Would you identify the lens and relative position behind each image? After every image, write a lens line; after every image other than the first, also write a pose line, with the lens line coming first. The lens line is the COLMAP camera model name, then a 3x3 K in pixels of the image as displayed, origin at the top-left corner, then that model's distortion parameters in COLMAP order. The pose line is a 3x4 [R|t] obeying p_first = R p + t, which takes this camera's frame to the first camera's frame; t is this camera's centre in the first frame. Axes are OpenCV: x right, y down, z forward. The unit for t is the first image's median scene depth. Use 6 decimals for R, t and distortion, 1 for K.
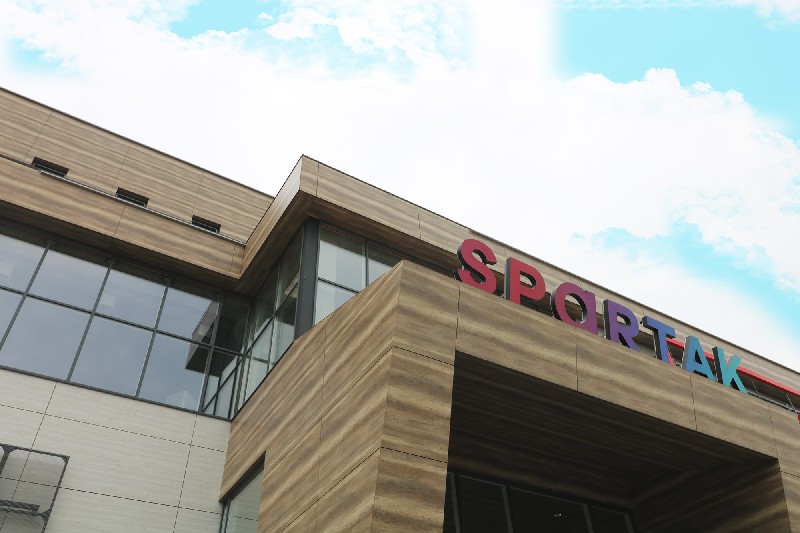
lens RADIAL K [[631.8, 0, 403.4], [0, 631.8, 260.6], [0, 0, 1]] dist [-0.002168, 0.000309]
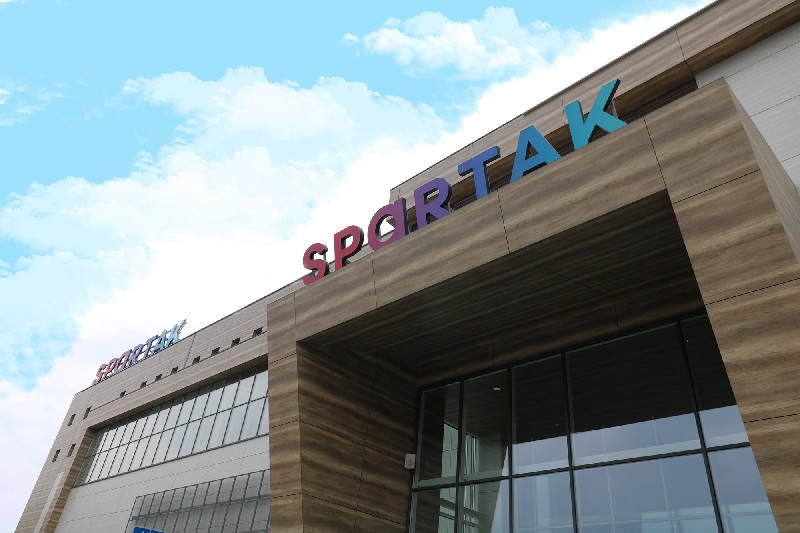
lens RADIAL K [[566.2, 0, 402.4], [0, 566.2, 267.0], [0, 0, 1]] dist [0.009834, 0.000870]
pose [[0.257293, -0.491777, -0.831839, 0.972232], [0.583759, 0.765096, -0.271759, 0.375586], [0.770082, -0.415672, 0.483933, 0.470866]]
